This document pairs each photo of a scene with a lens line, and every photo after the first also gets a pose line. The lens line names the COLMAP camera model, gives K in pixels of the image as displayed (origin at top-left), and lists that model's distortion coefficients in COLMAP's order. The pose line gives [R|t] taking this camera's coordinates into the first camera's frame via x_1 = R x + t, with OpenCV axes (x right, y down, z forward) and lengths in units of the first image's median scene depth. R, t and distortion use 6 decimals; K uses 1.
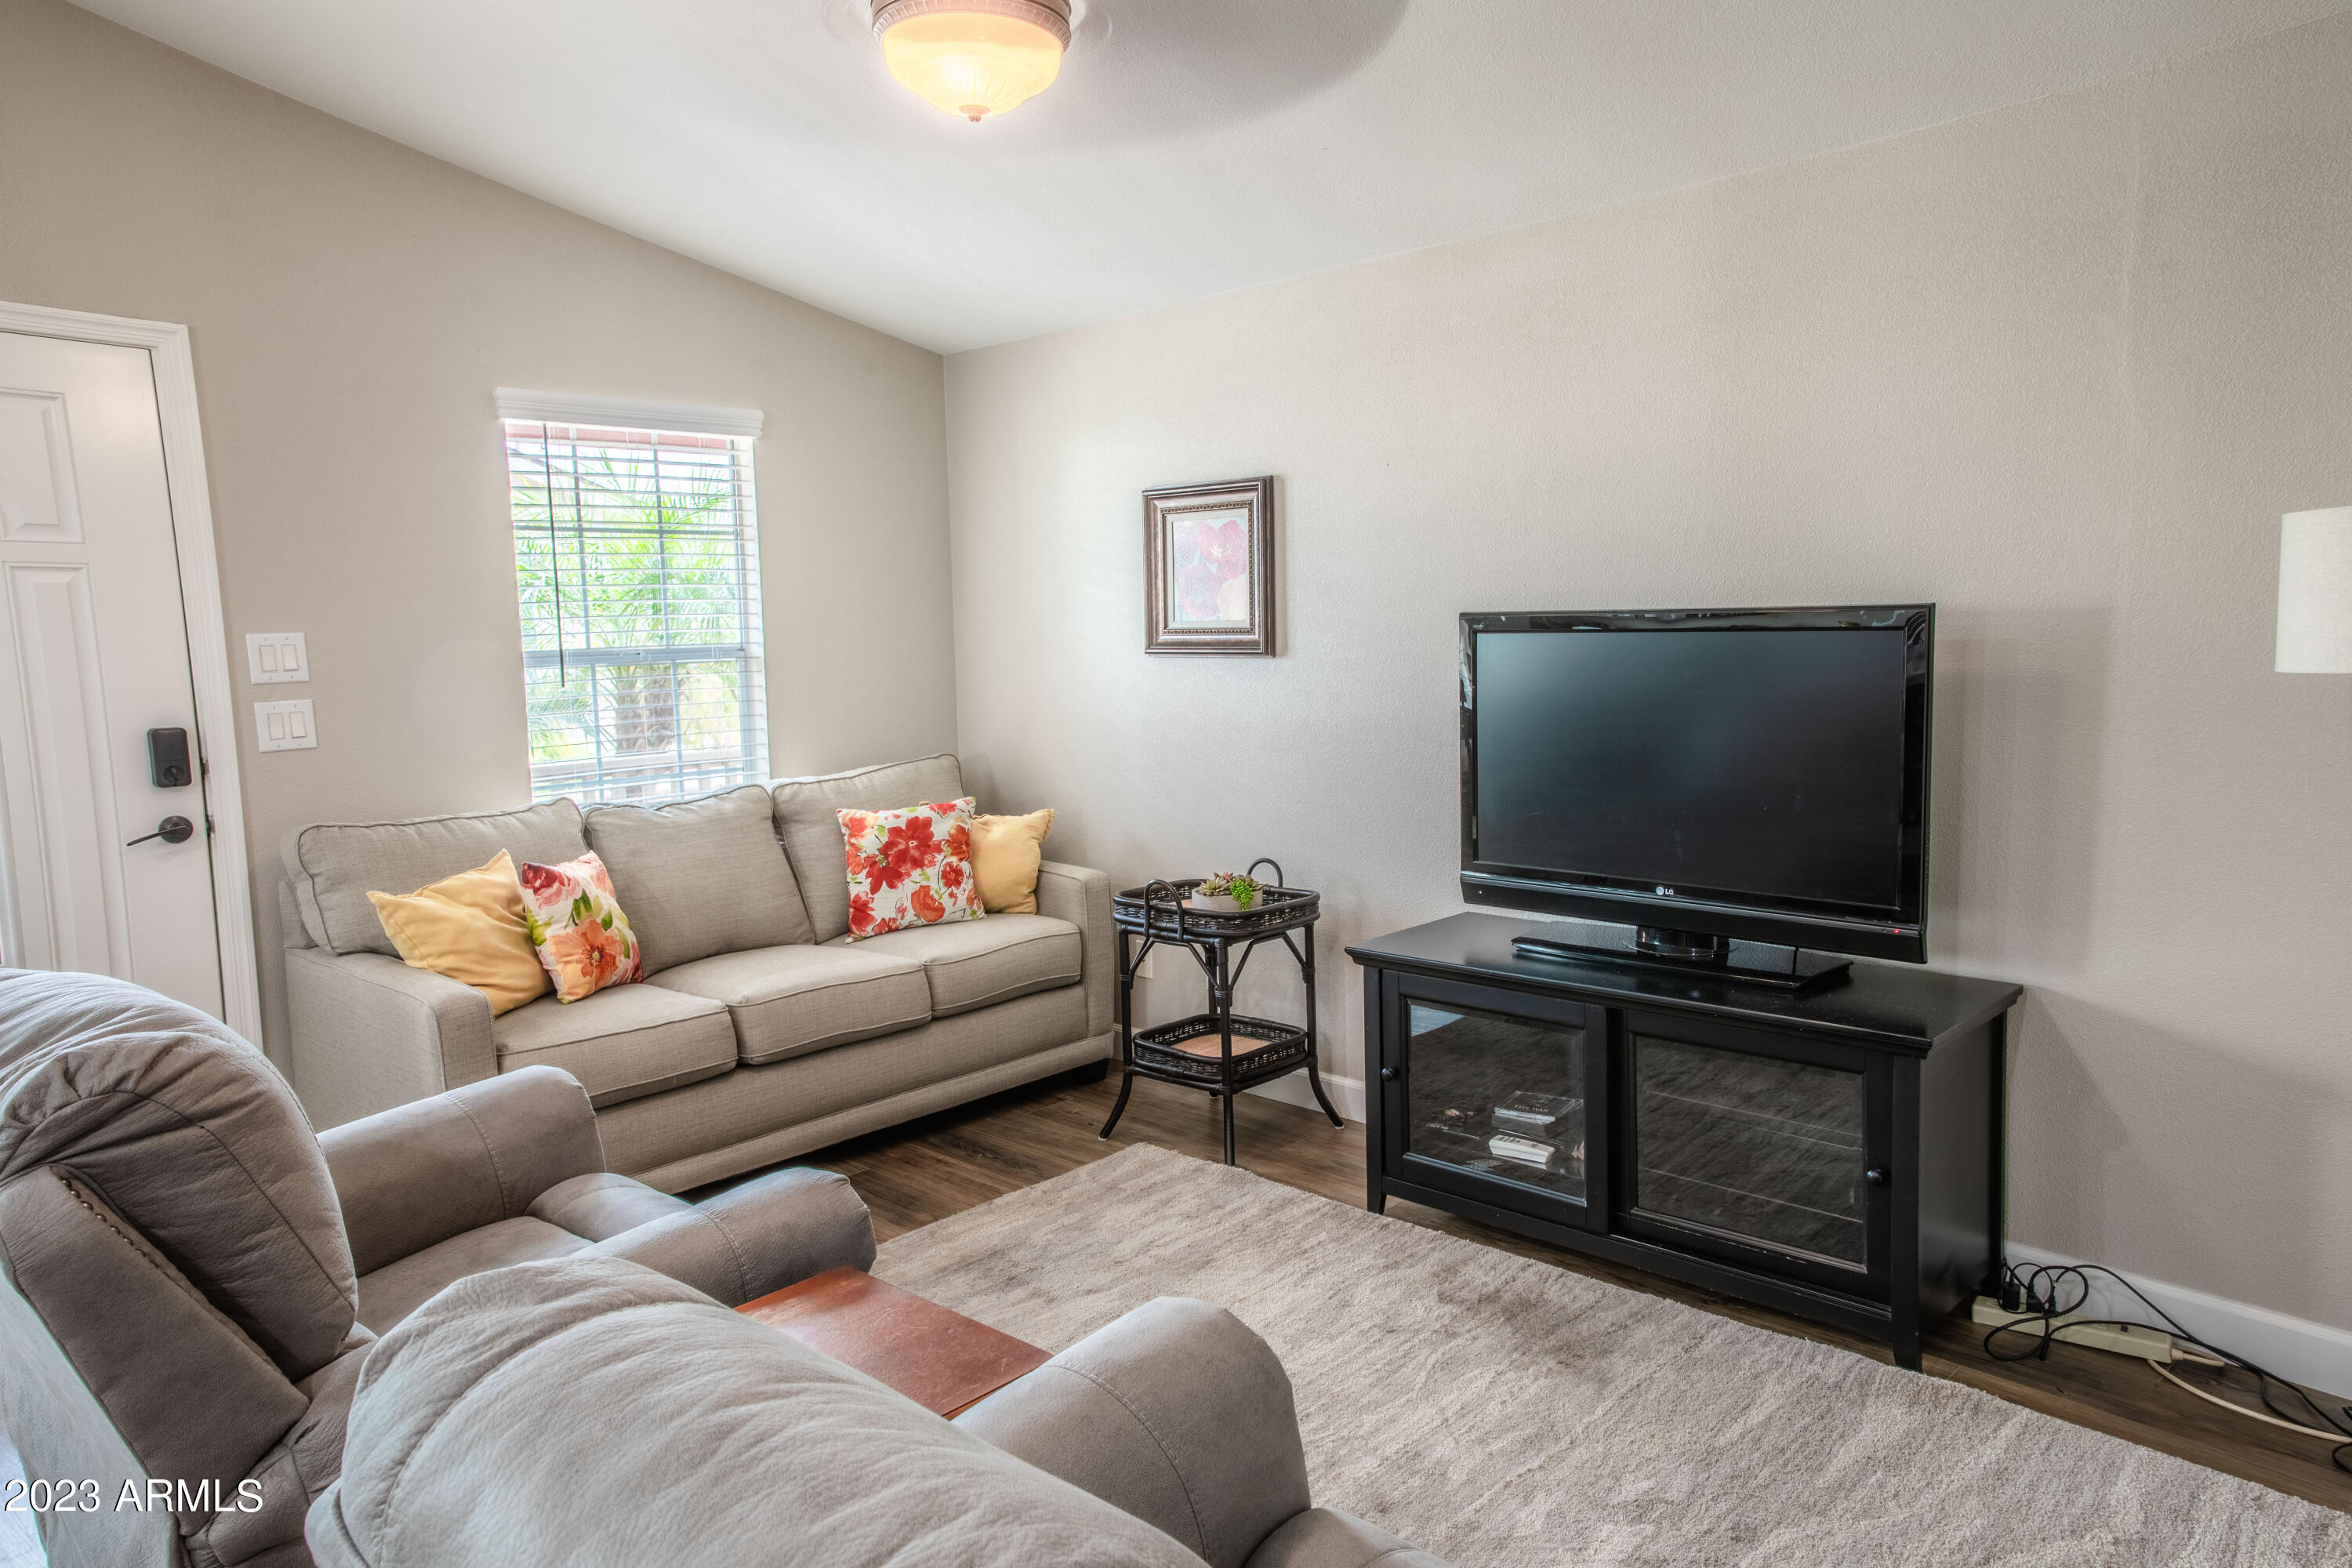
lens RADIAL K [[1572.9, 0, 1173.2], [0, 1572.9, 782.3], [0, 0, 1]] dist [0.014150, 0.072515]
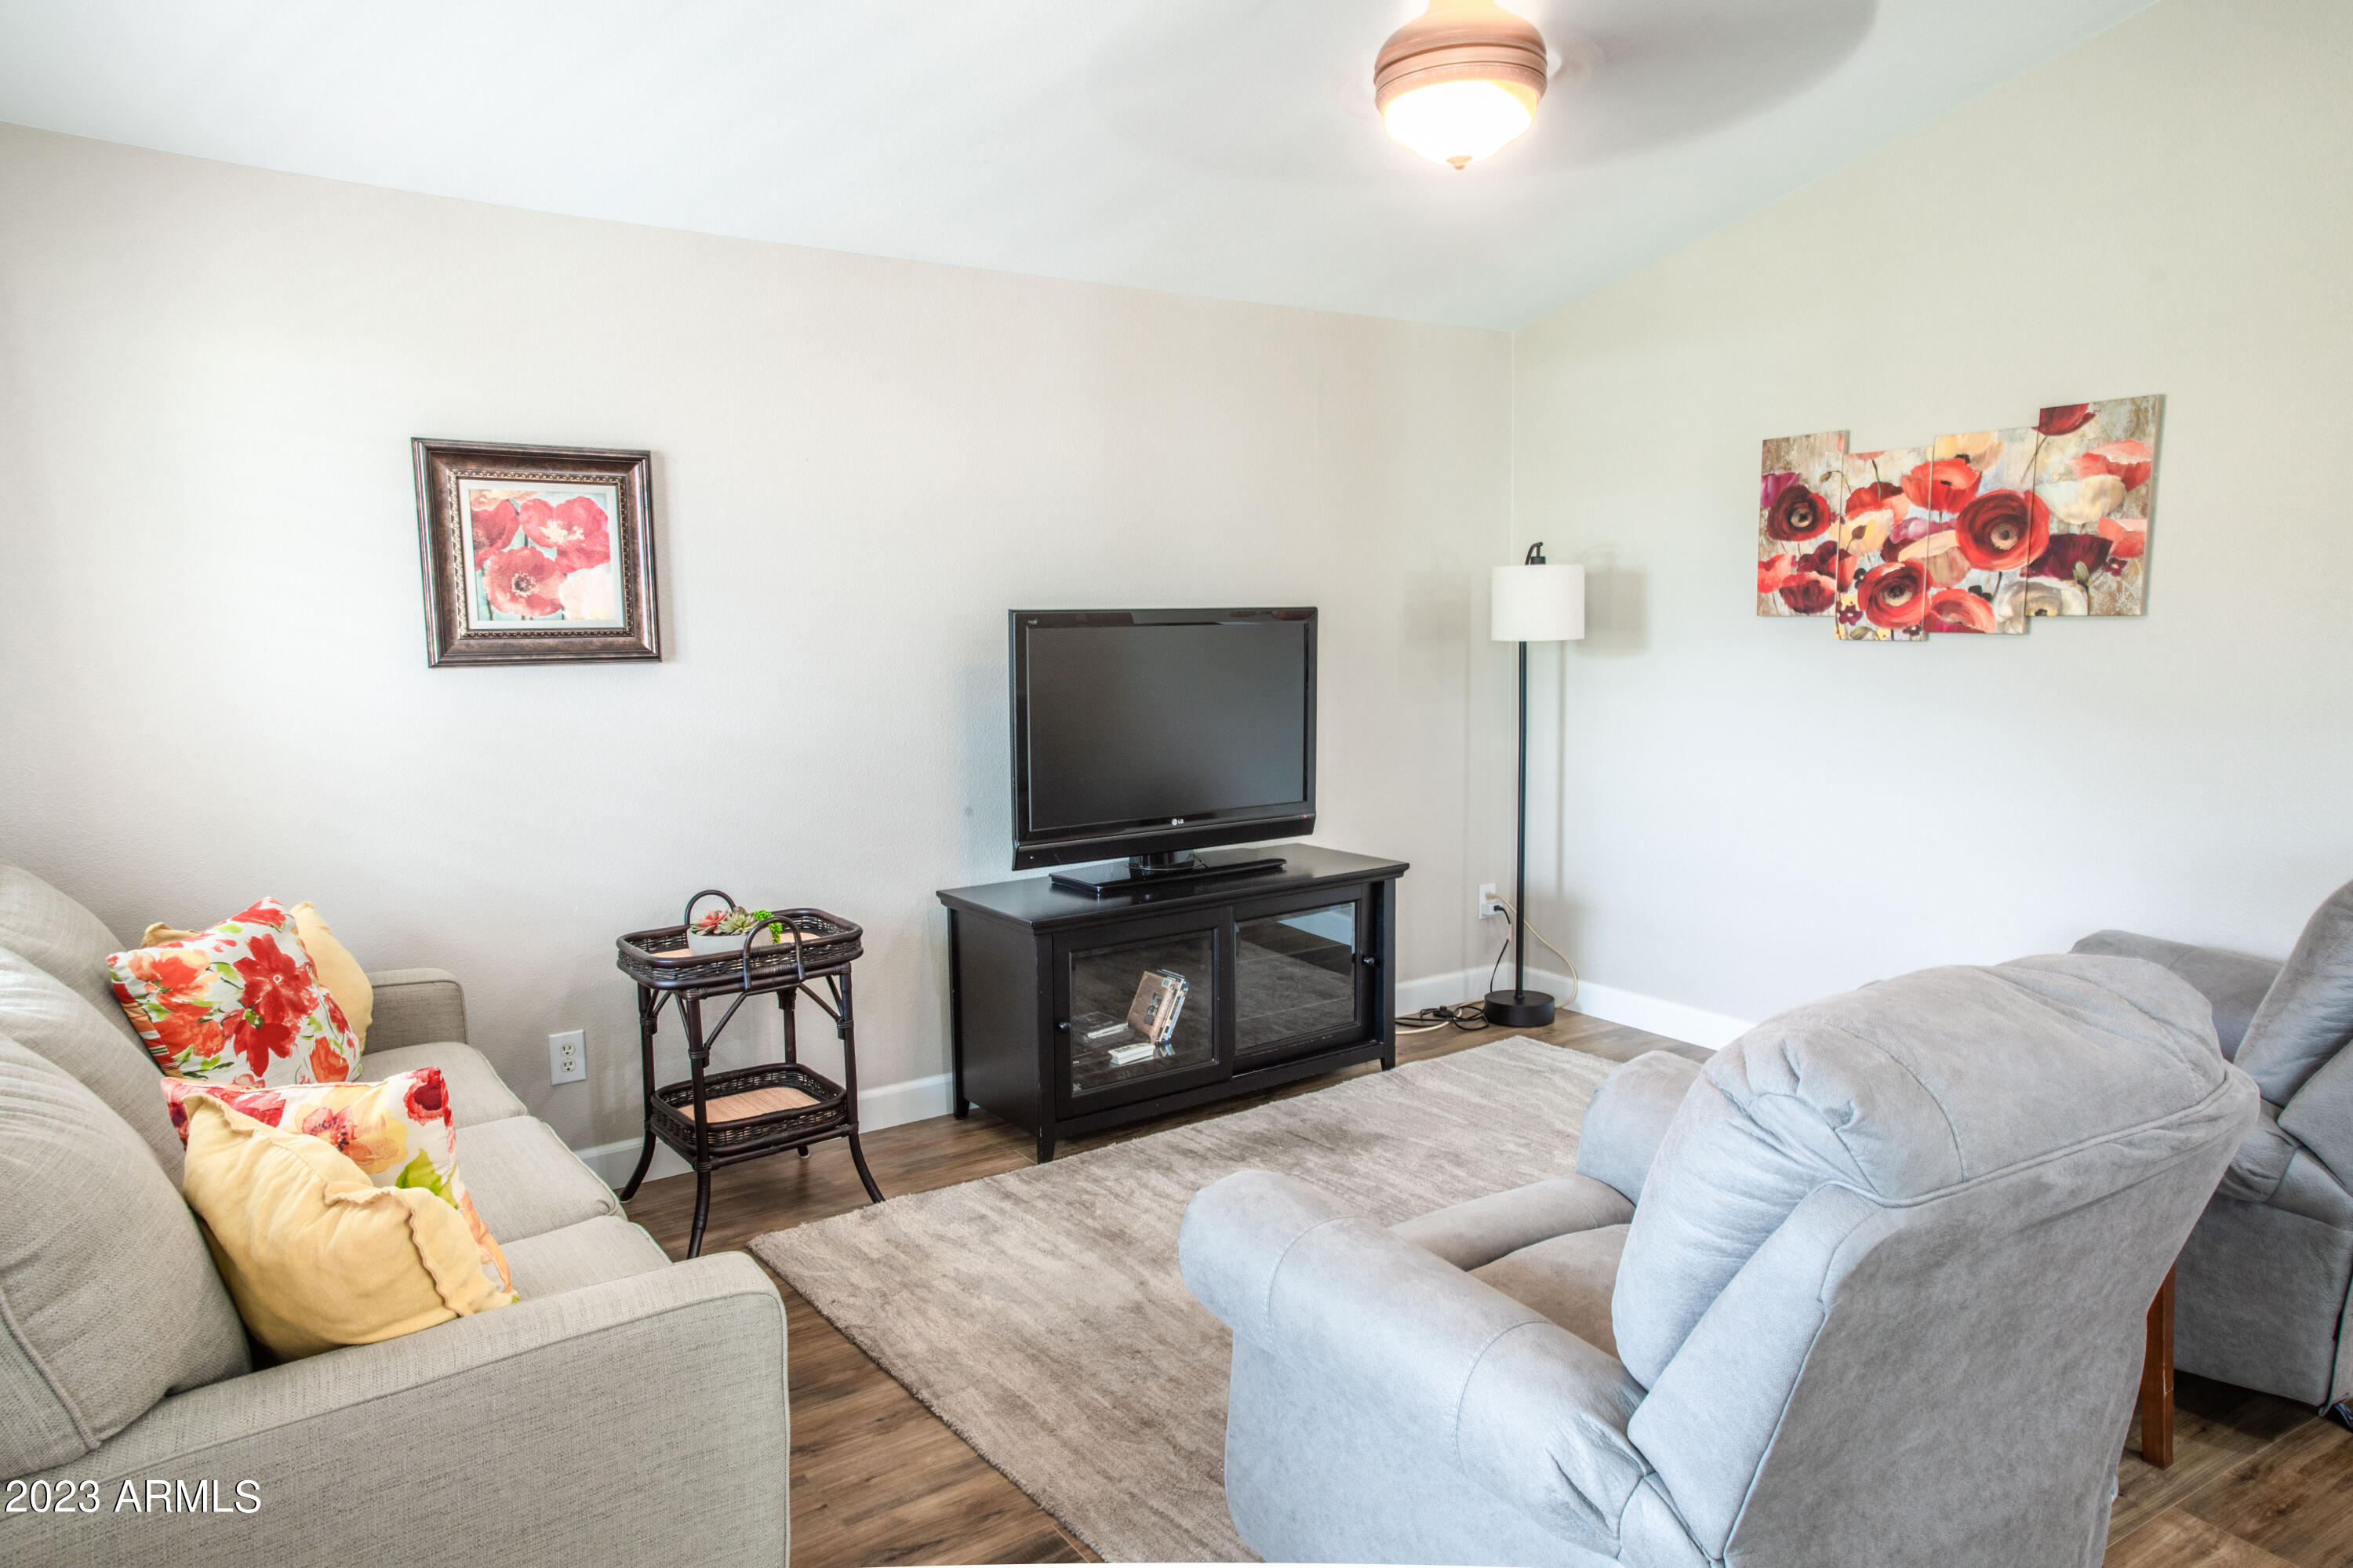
lens RADIAL K [[1573.6, 0, 1181.6], [0, 1573.6, 768.2], [0, 0, 1]] dist [0.014150, 0.072515]
pose [[0.172336, -0.079256, 0.981844, -0.746070], [0.114778, 0.991584, 0.059896, -0.040998], [-0.978328, 0.102372, 0.179983, 0.572737]]
